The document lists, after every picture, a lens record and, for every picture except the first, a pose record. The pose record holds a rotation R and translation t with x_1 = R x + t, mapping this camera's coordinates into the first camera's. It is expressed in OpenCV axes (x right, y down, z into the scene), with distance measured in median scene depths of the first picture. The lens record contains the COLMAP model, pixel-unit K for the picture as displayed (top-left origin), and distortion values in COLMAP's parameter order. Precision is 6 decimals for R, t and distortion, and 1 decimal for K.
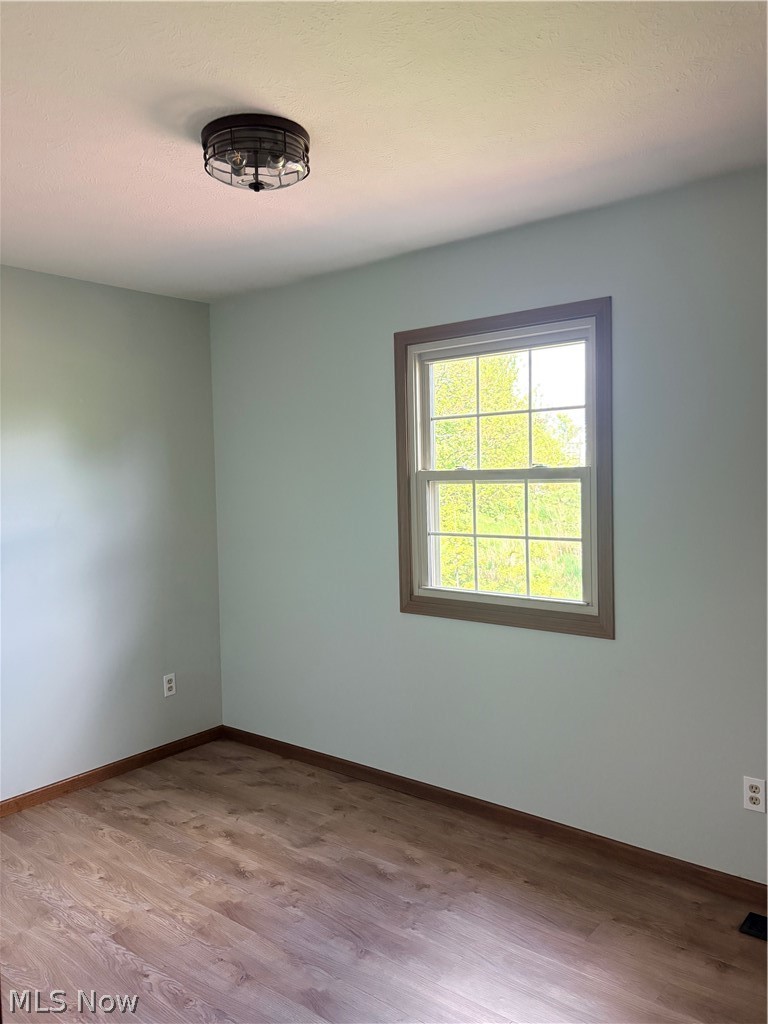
lens RADIAL K [[776.3, 0, 376.3], [0, 776.3, 514.8], [0, 0, 1]] dist [0.047226, -0.054862]
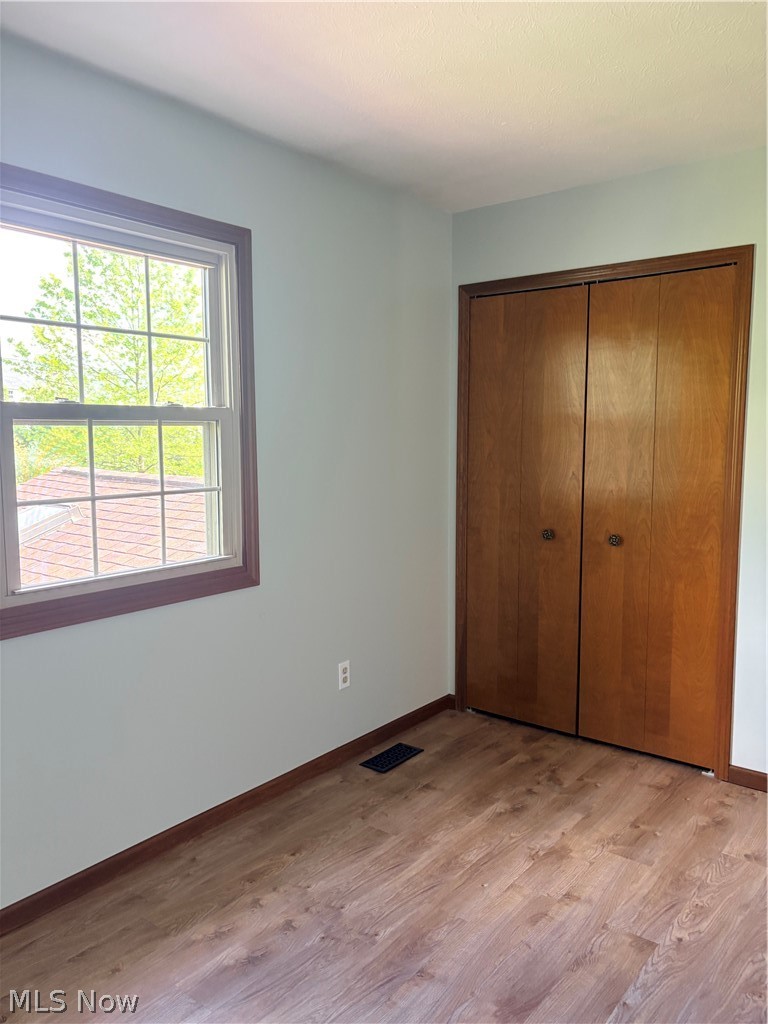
lens RADIAL K [[776.3, 0, 376.3], [0, 776.3, 514.8], [0, 0, 1]] dist [0.047226, -0.054862]
pose [[-0.016425, -0.084734, 0.996268, -0.623607], [0.061150, 0.994452, 0.085588, -0.004077], [-0.997993, 0.062328, -0.011152, 0.793032]]
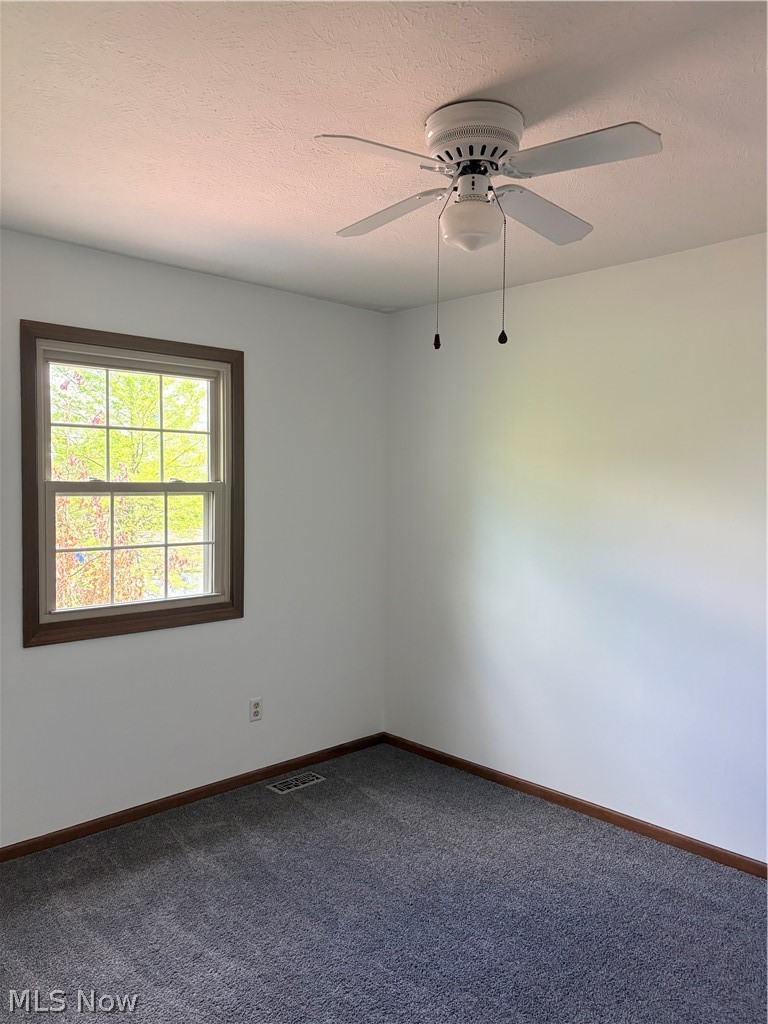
lens RADIAL K [[776.3, 0, 376.3], [0, 776.3, 514.8], [0, 0, 1]] dist [0.047226, -0.054862]
pose [[0.115710, -0.018092, 0.993118, -0.872503], [0.042363, 0.999014, 0.013264, -0.015842], [-0.992379, 0.040537, 0.116362, 0.578774]]
